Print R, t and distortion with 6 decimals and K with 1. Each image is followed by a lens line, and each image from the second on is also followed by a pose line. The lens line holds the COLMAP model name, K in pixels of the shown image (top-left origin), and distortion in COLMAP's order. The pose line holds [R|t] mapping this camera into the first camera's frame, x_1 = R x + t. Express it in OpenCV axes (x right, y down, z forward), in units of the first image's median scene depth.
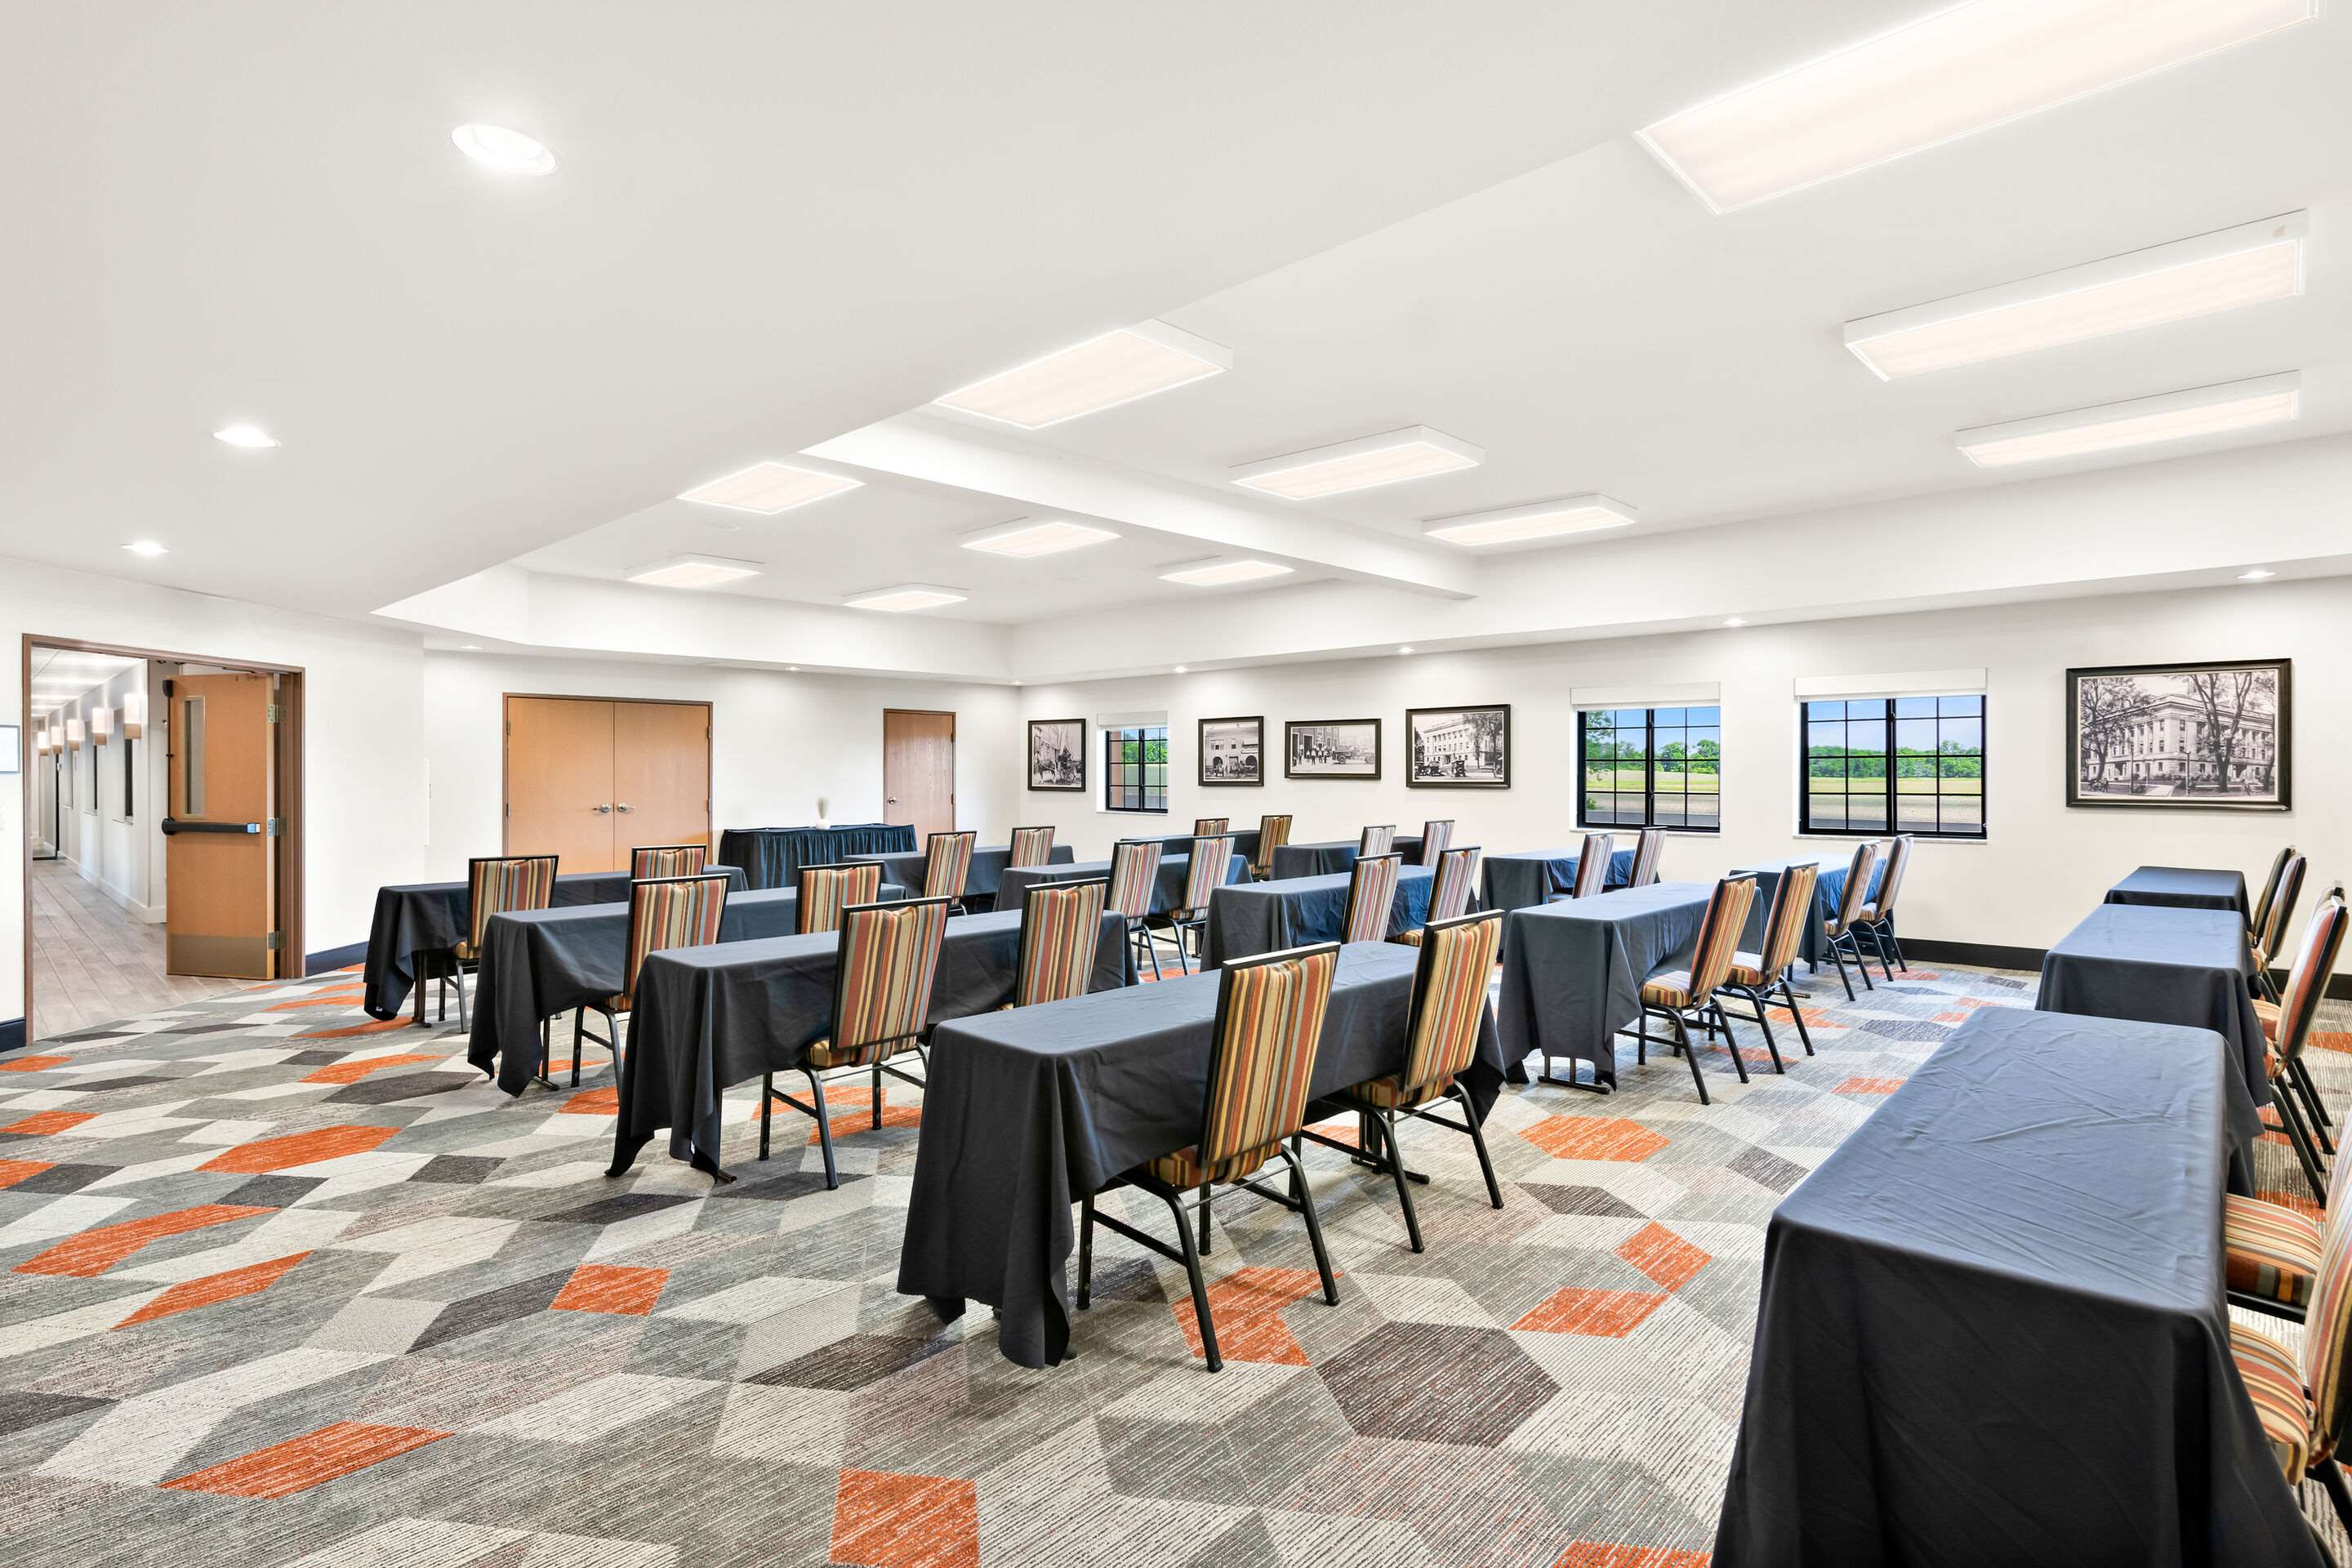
lens RADIAL K [[1177.3, 0, 1212.7], [0, 1177.3, 762.0], [0, 0, 1]] dist [0.000552, 0.000242]
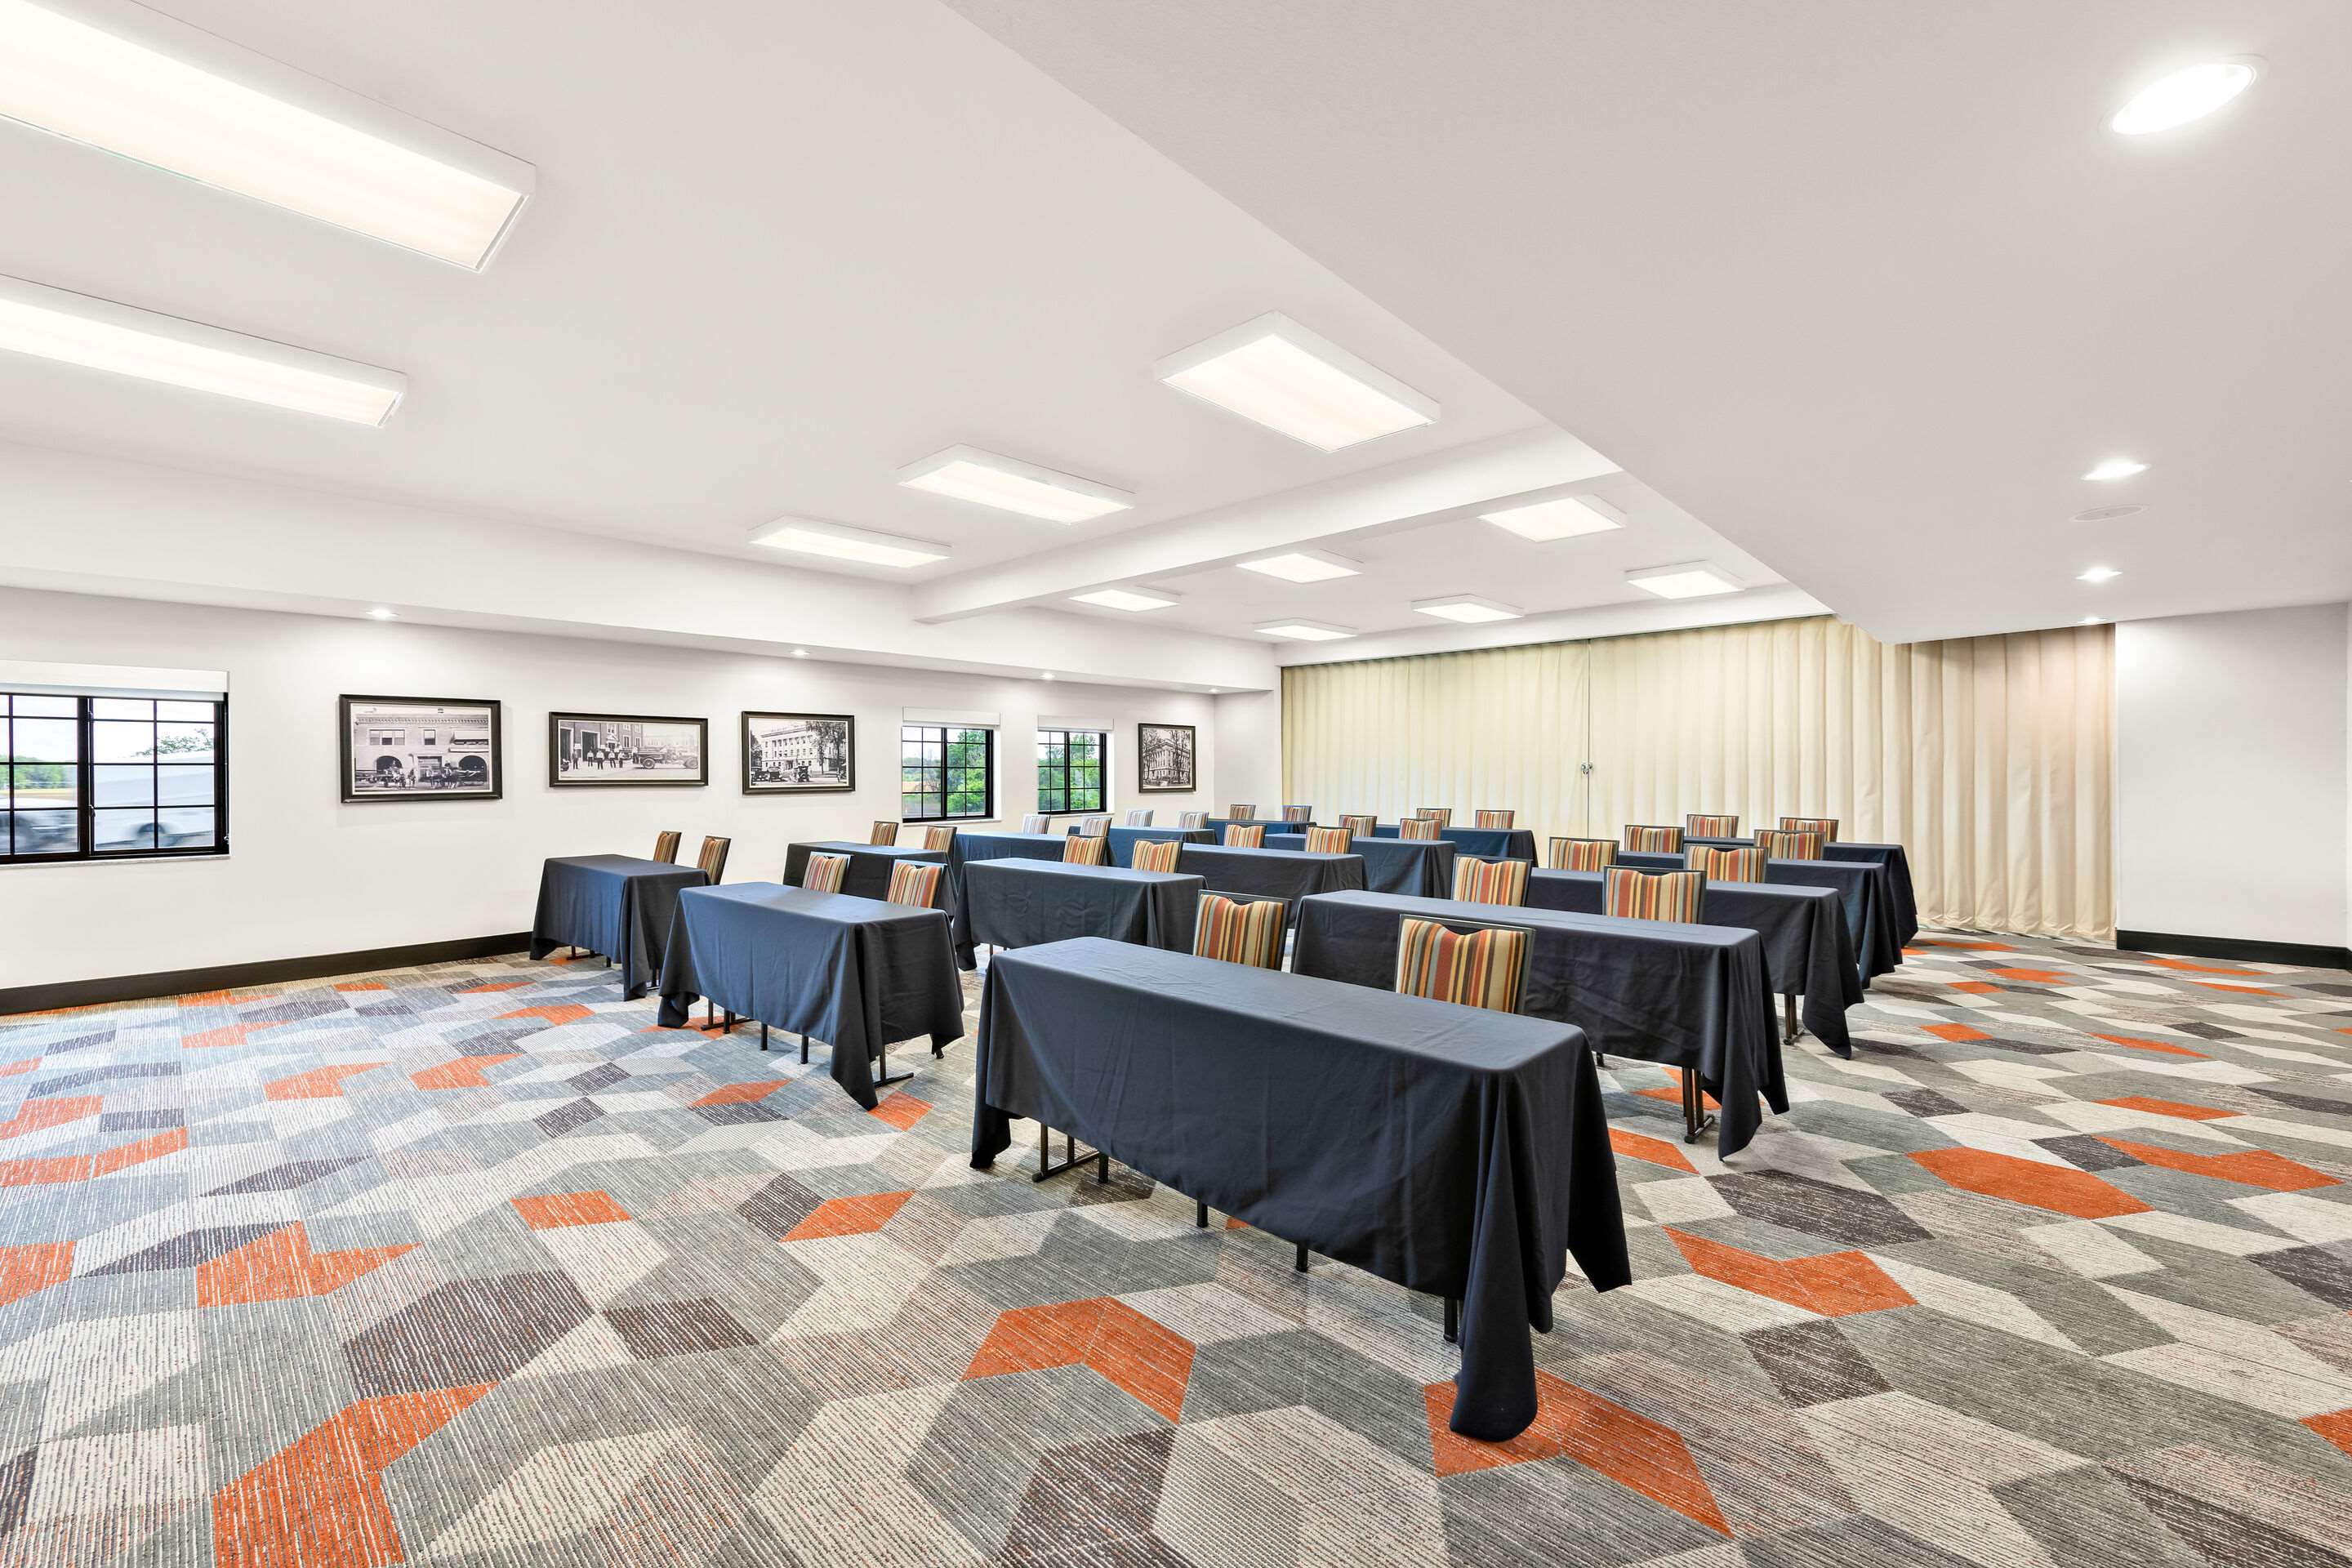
lens RADIAL K [[936.5, 0, 1189.8], [0, 936.5, 778.8], [0, 0, 1]] dist [0.012634, -0.001196]
pose [[0.002677, -0.003060, 0.999992, -0.591362], [-0.001399, 0.999994, 0.003064, 0.006682], [-0.999995, -0.001408, 0.002672, 0.645151]]
